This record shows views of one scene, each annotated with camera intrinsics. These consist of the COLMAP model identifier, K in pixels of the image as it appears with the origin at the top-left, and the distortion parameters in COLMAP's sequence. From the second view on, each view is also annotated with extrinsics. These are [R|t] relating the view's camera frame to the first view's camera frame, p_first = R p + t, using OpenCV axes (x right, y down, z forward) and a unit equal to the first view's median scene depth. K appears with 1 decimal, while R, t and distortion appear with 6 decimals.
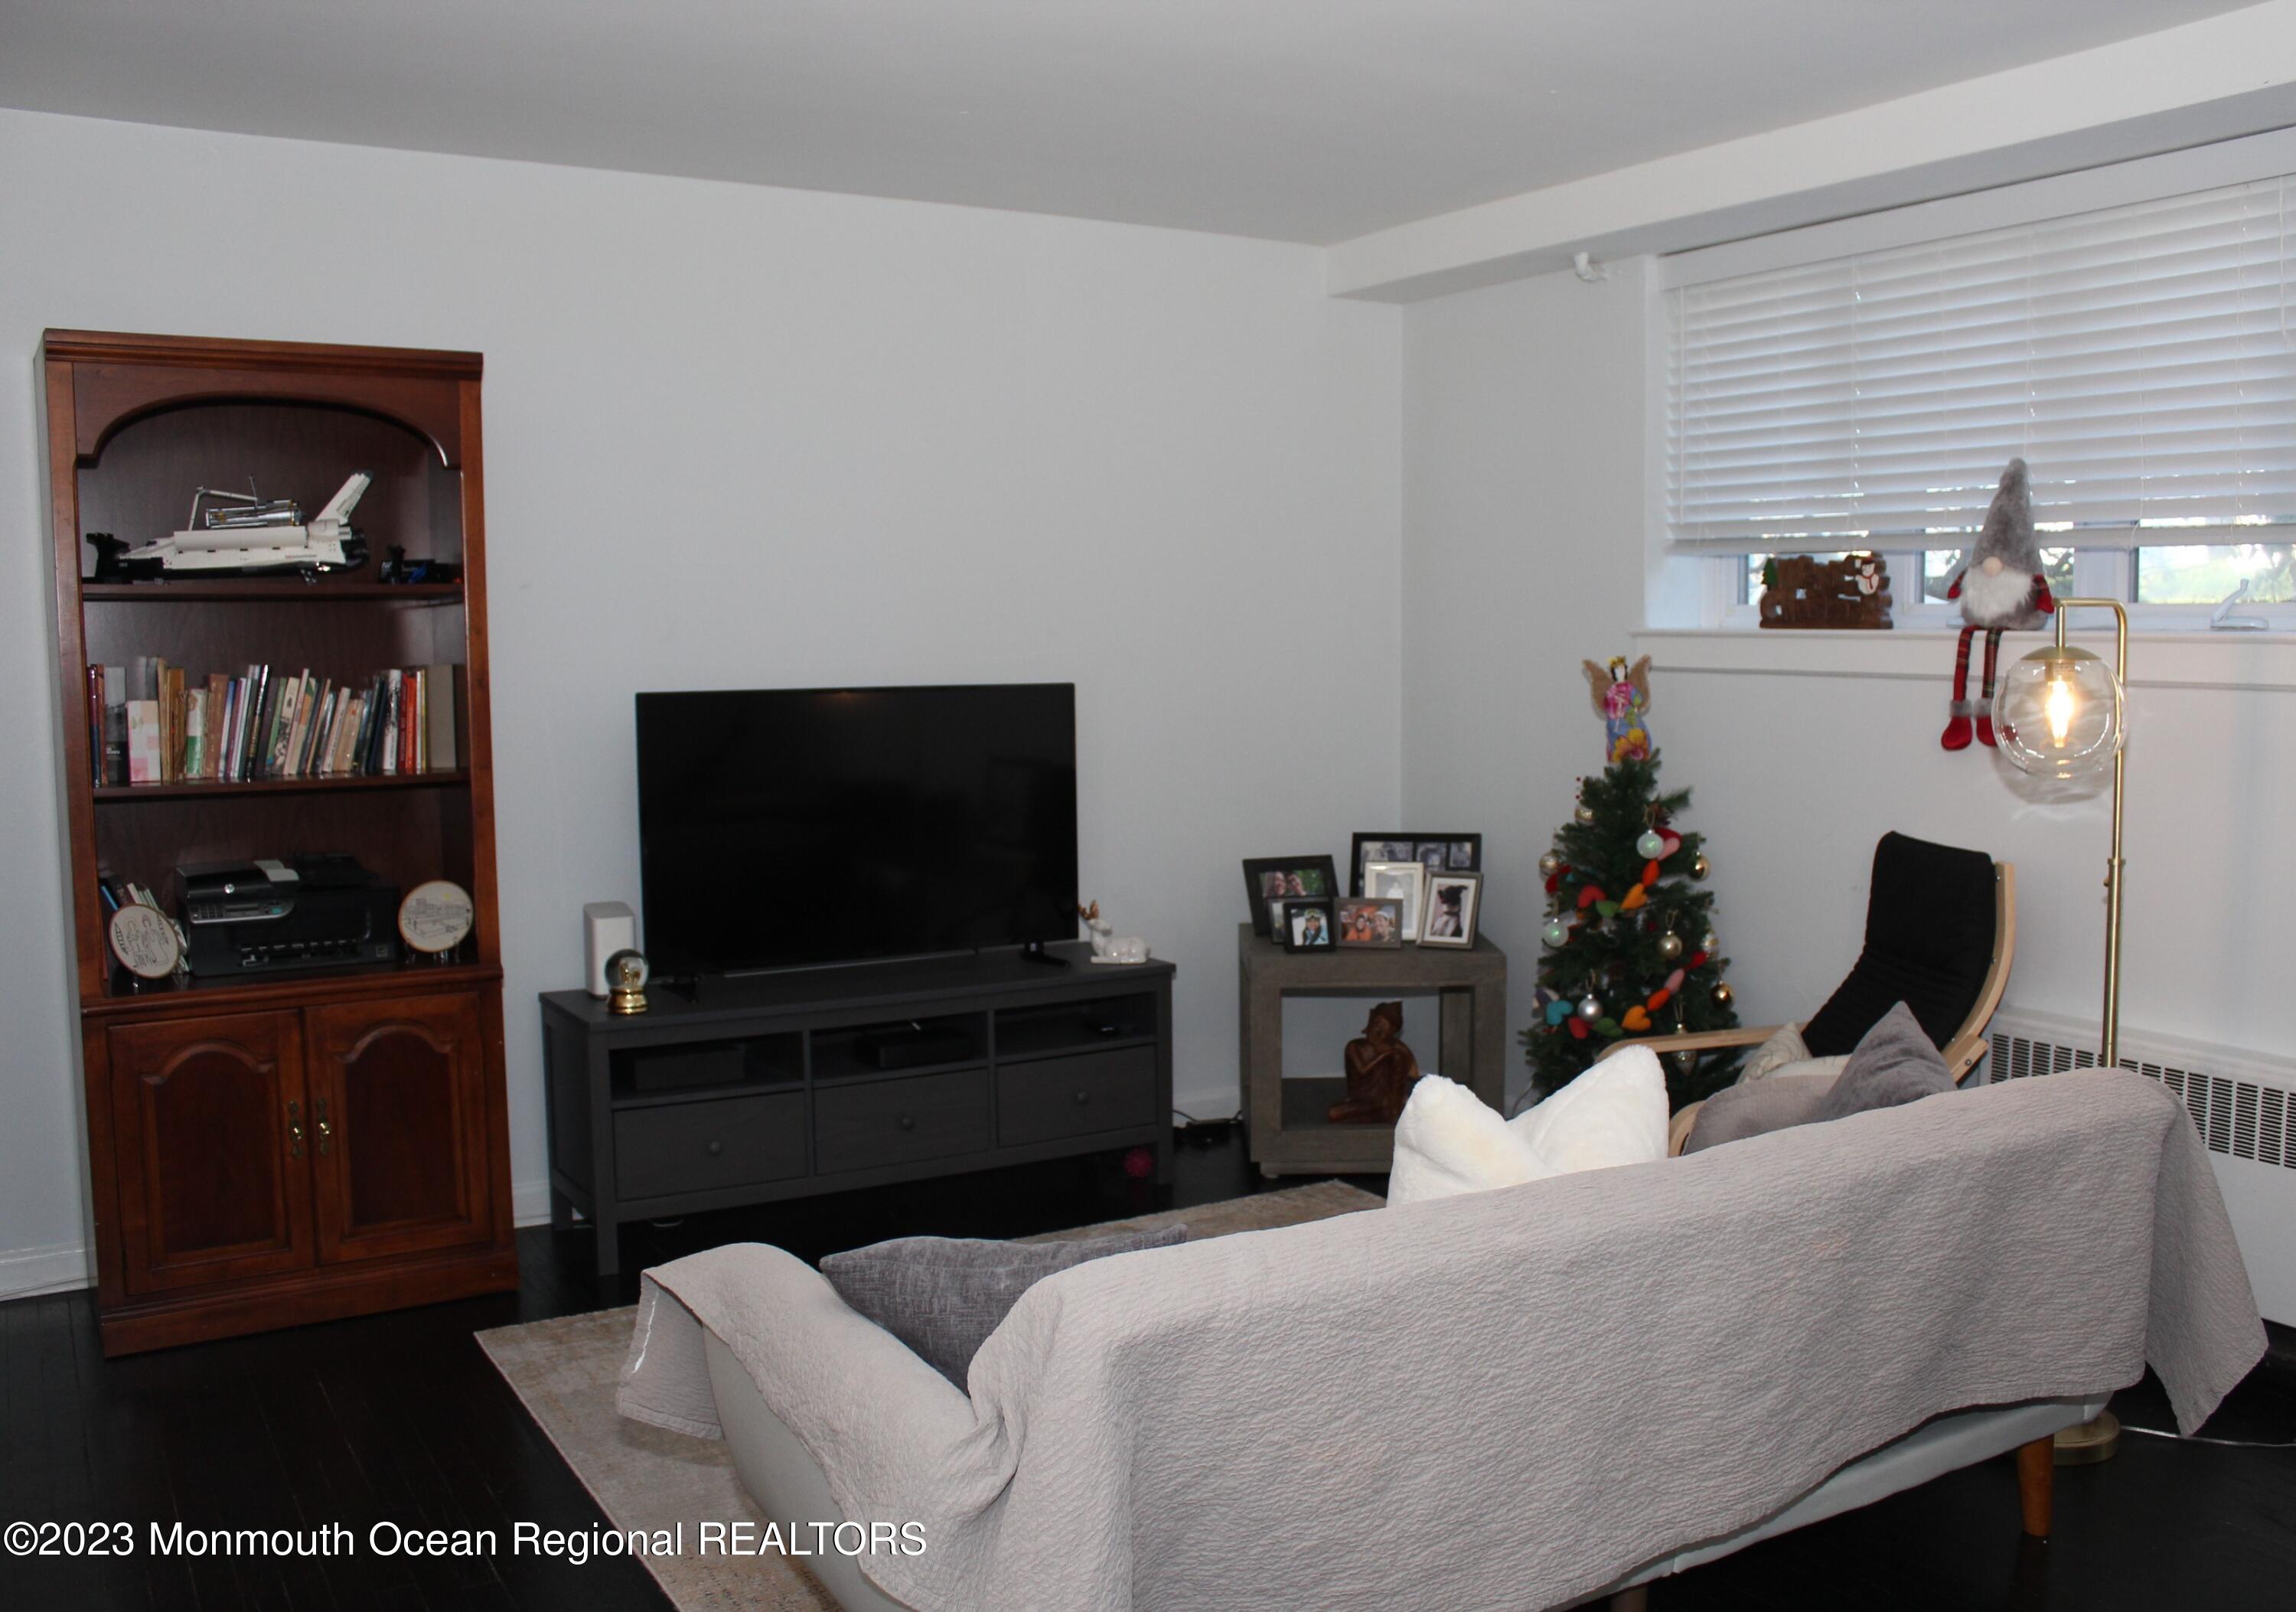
lens RADIAL K [[2005.4, 0, 1148.0], [0, 2005.4, 806.0], [0, 0, 1]] dist [-0.164790, 0.151517]
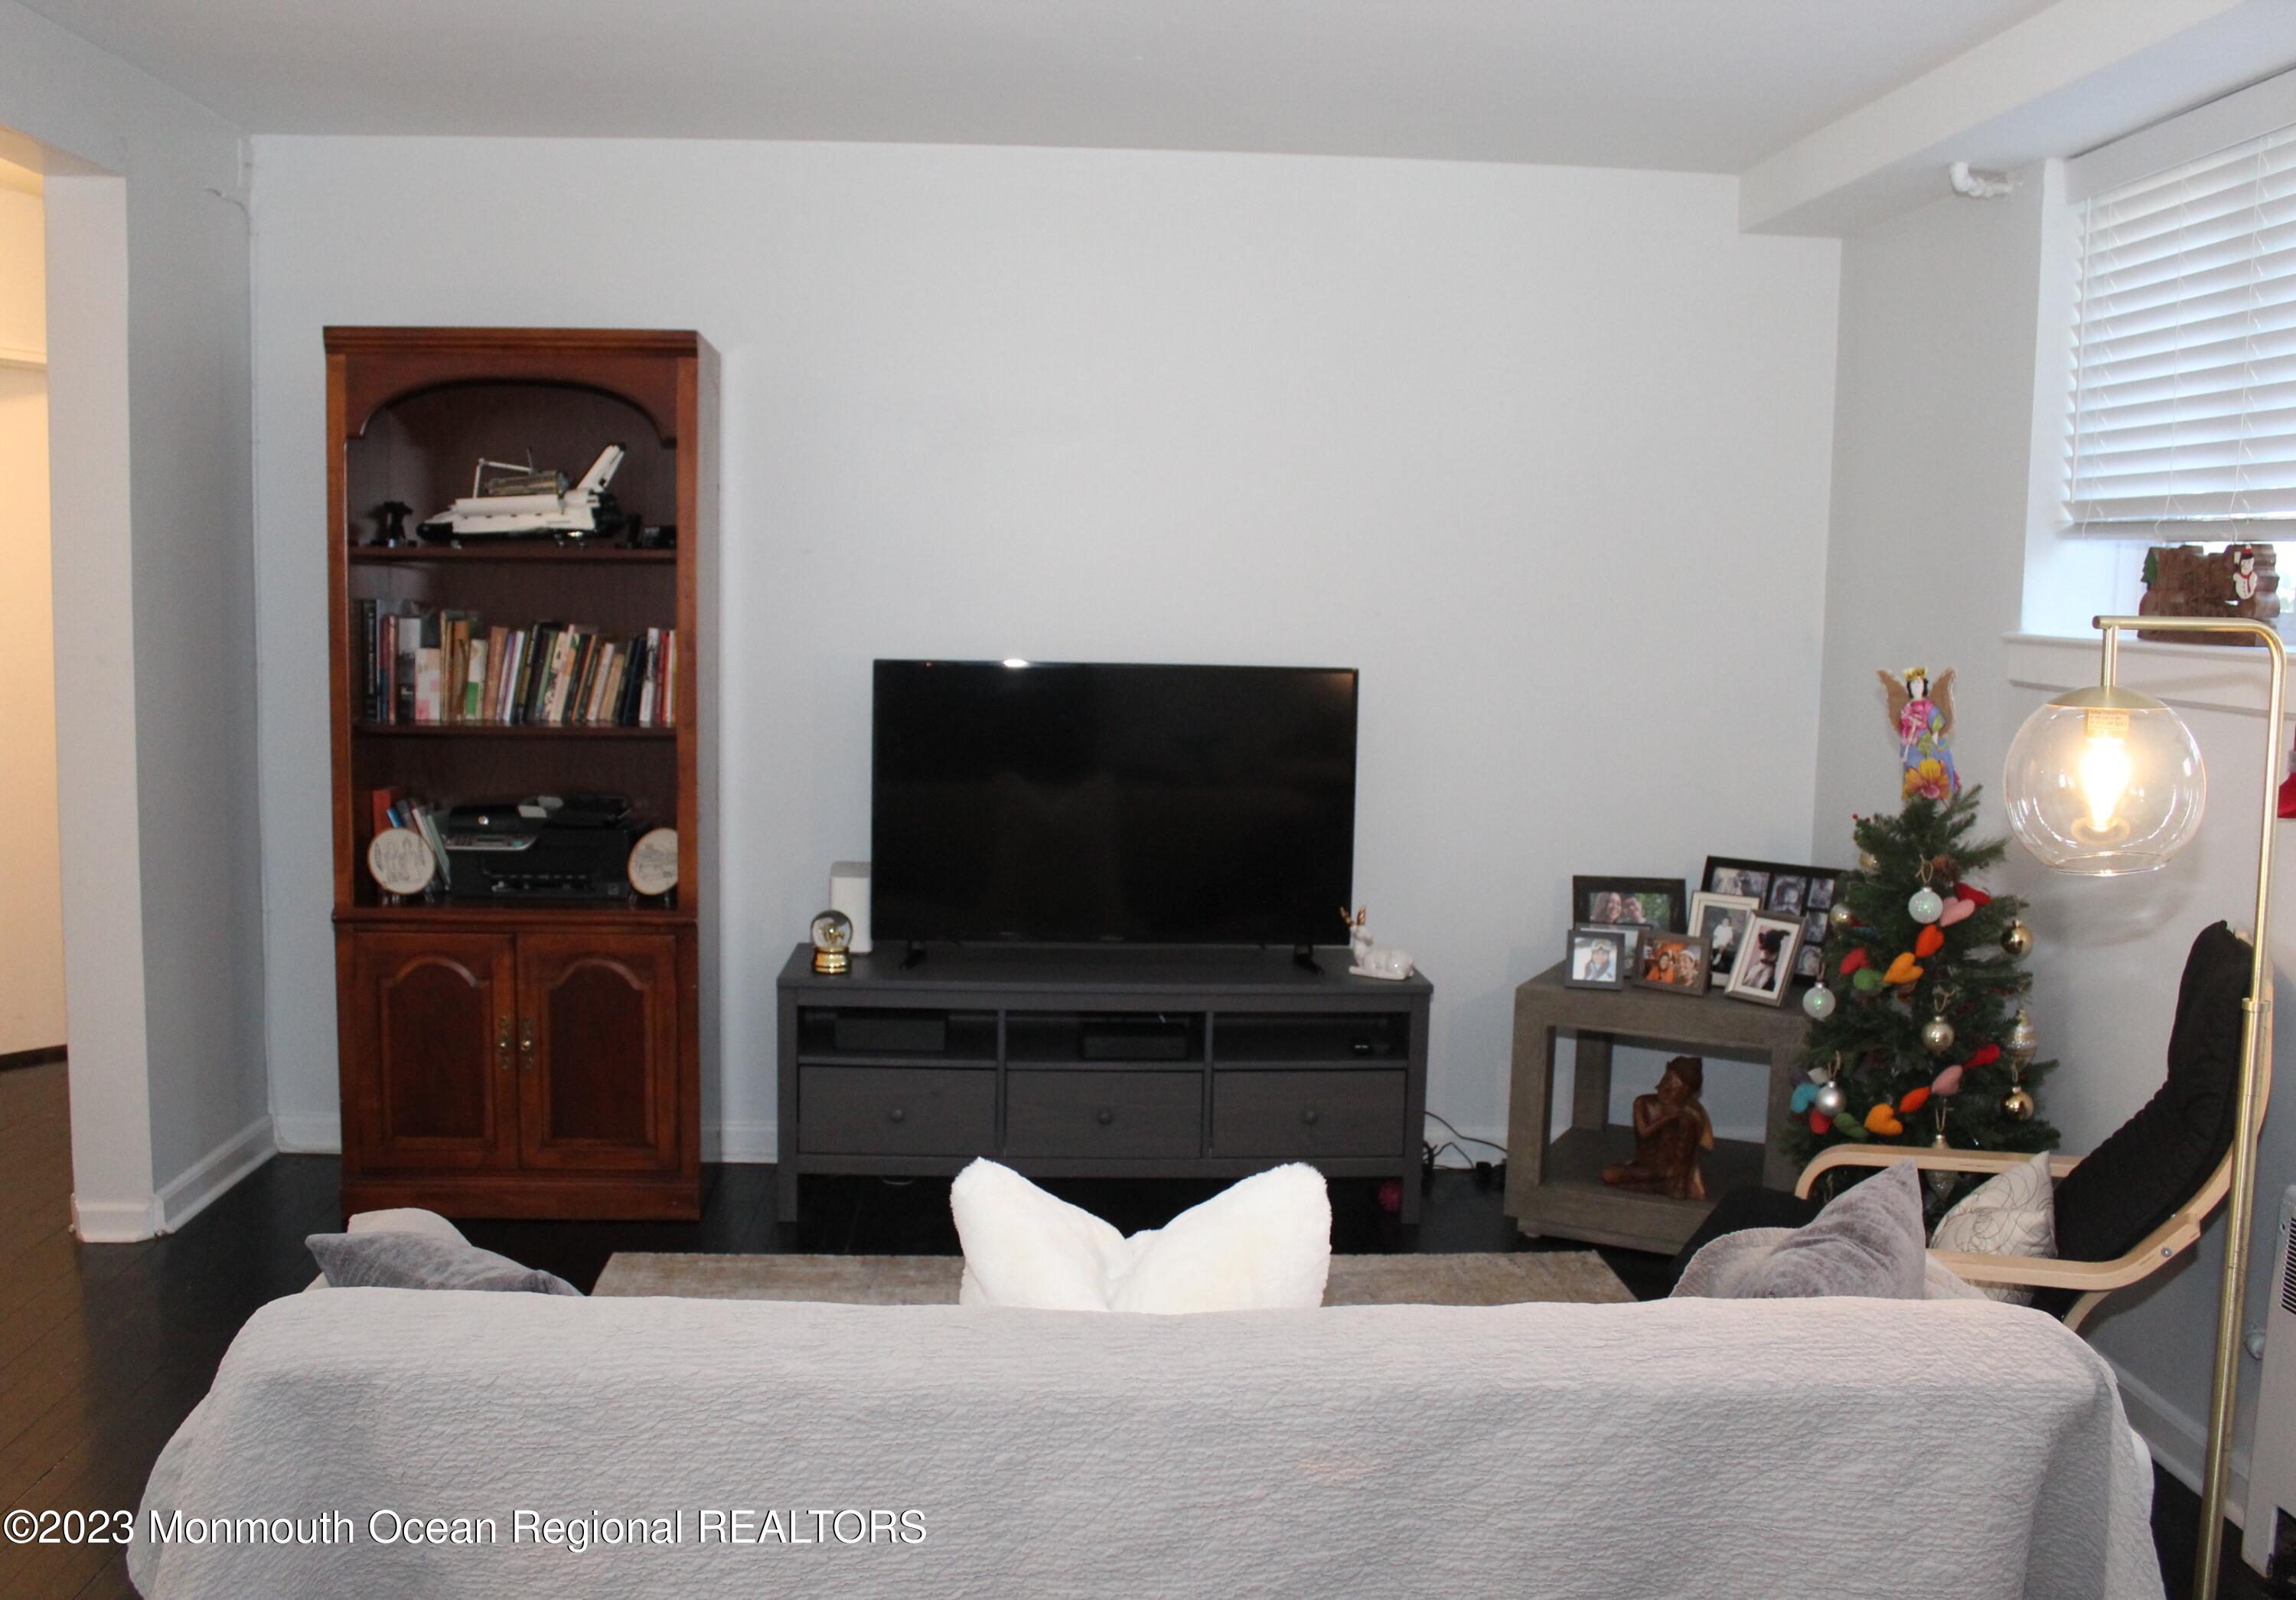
lens RADIAL K [[1990.7, 0, 1148.0], [0, 1990.7, 800.0], [0, 0, 1]] dist [-0.176476, 0.186146]
pose [[0.881912, 0.074915, -0.465423, 0.360978], [-0.065684, 0.997189, 0.036046, -0.032557], [0.466815, -0.001219, 0.884354, 0.176089]]
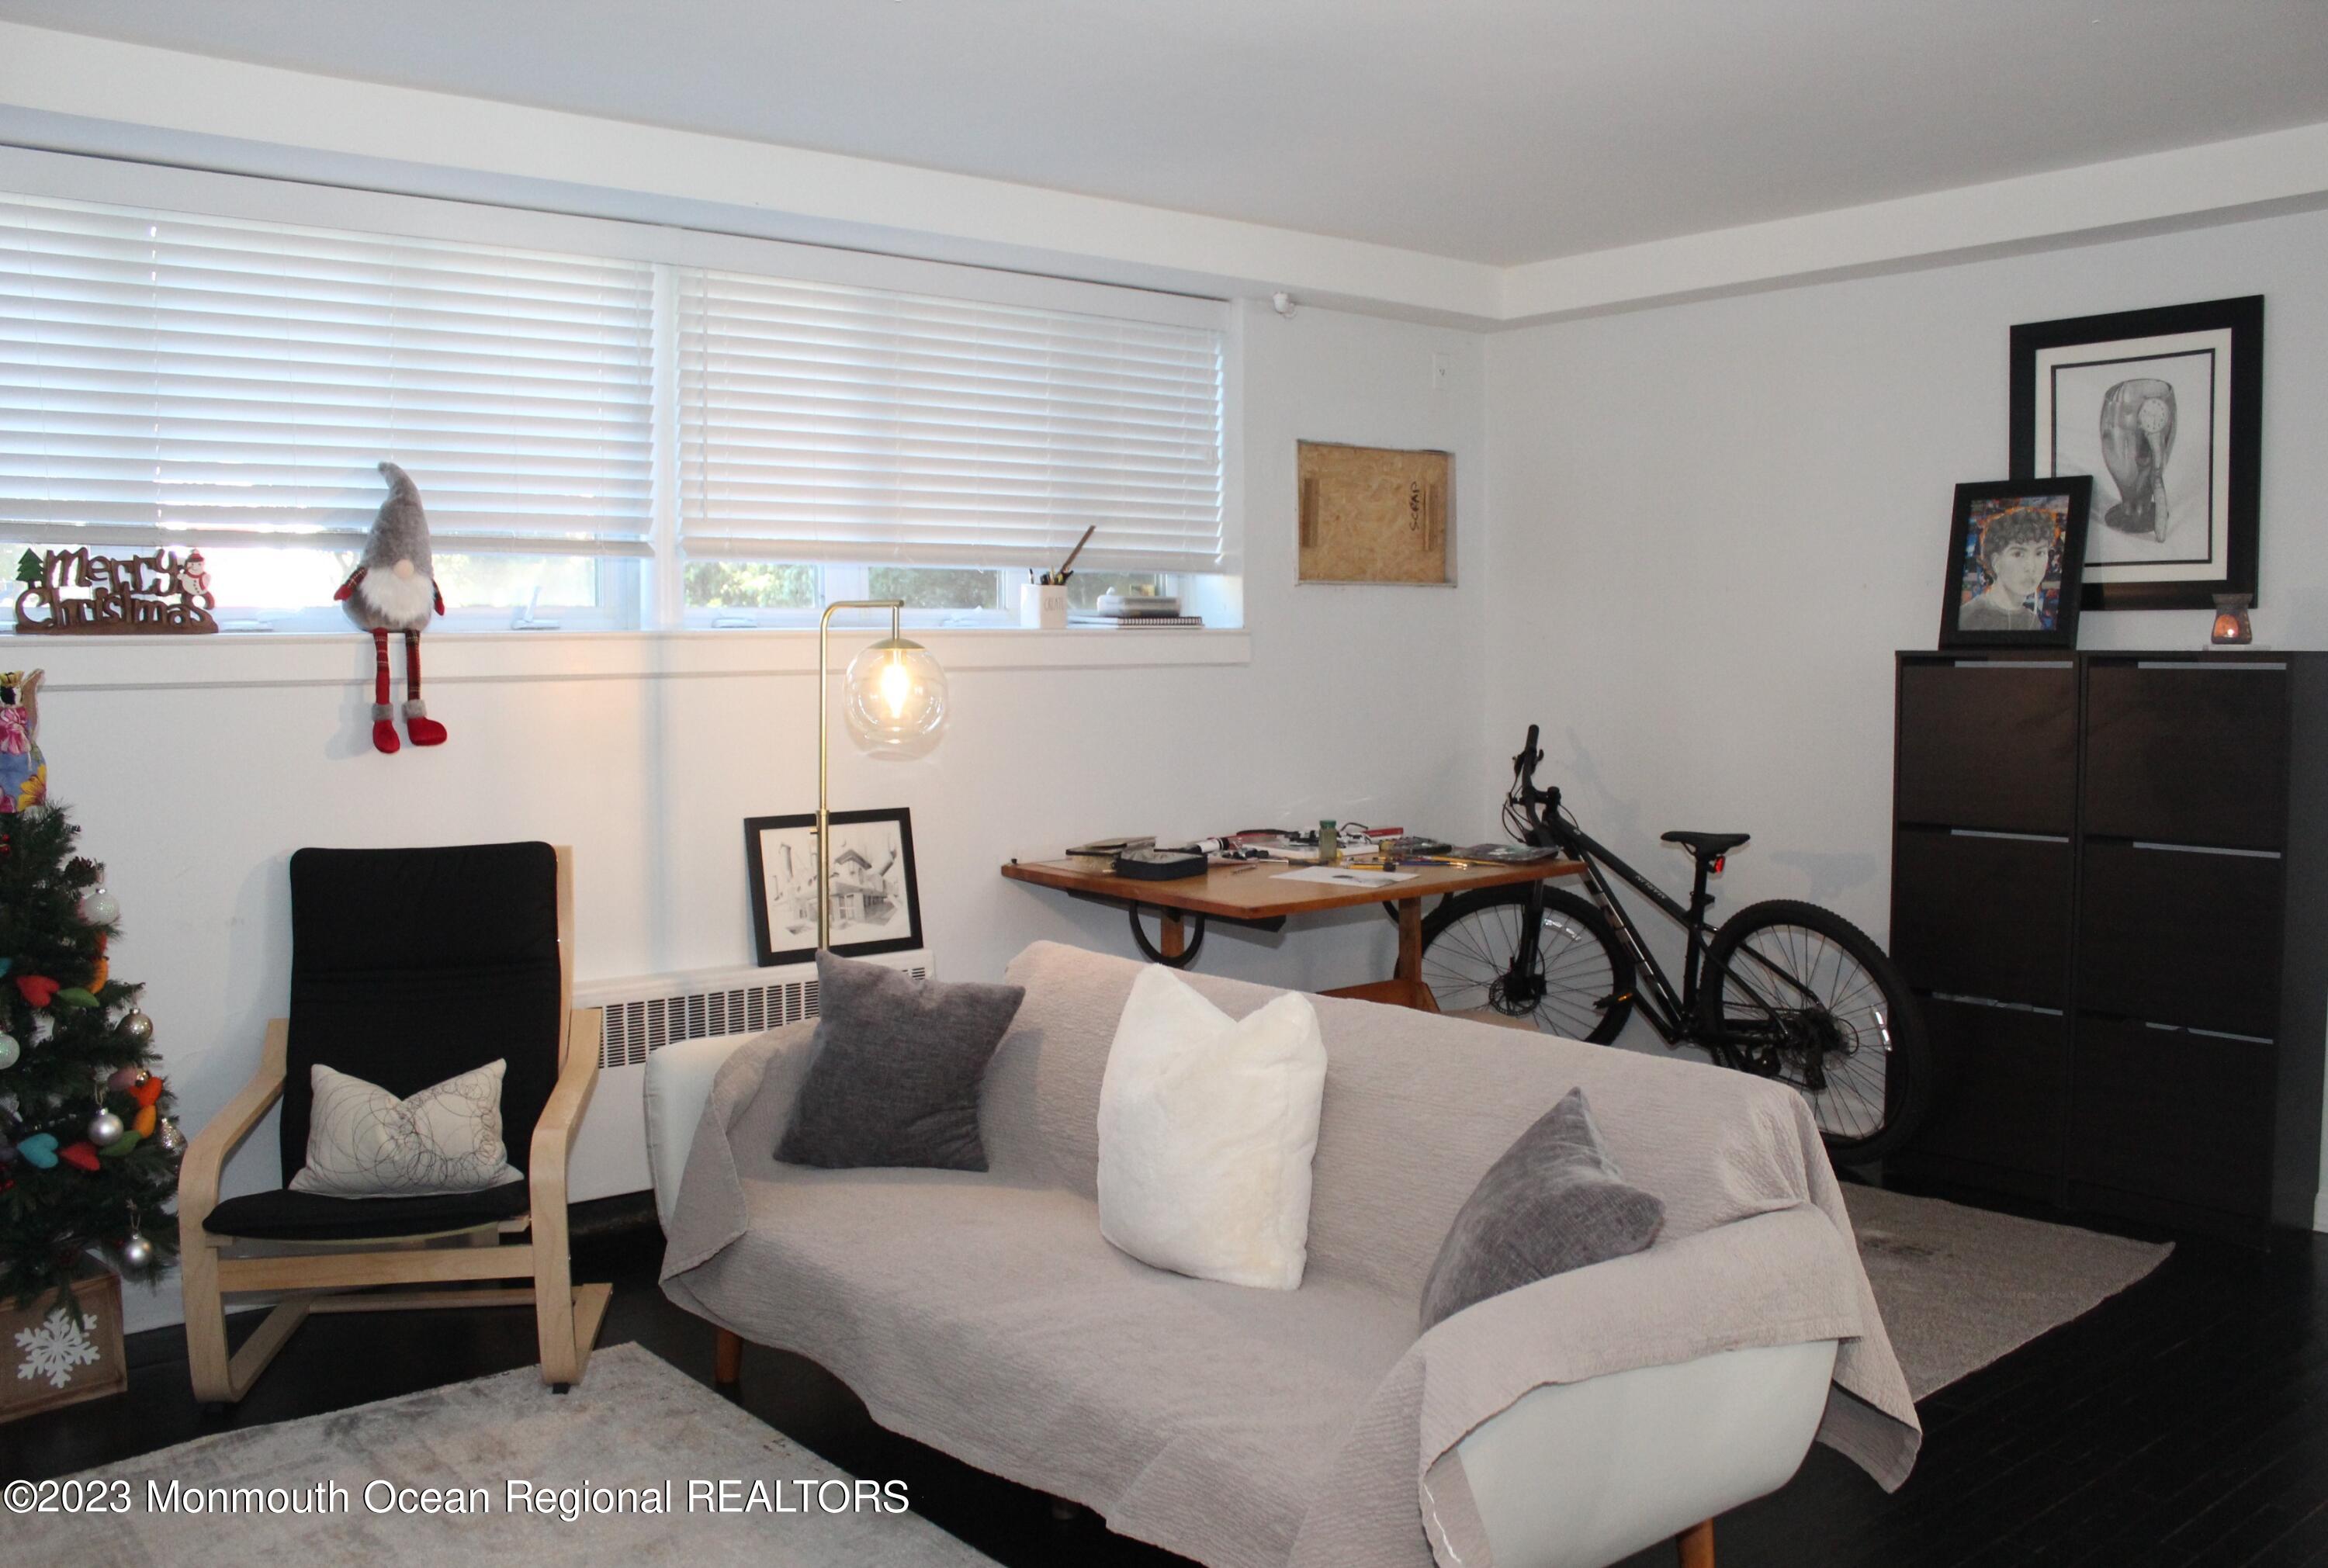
lens RADIAL K [[2013.4, 0, 1164.0], [0, 2013.4, 784.0], [0, 0, 1]] dist [-0.002787, -0.002301]
pose [[-0.150424, -0.072838, 0.985935, -0.639891], [0.099821, 0.991067, 0.088447, -0.062188], [-0.983569, 0.111721, -0.141810, 0.738331]]
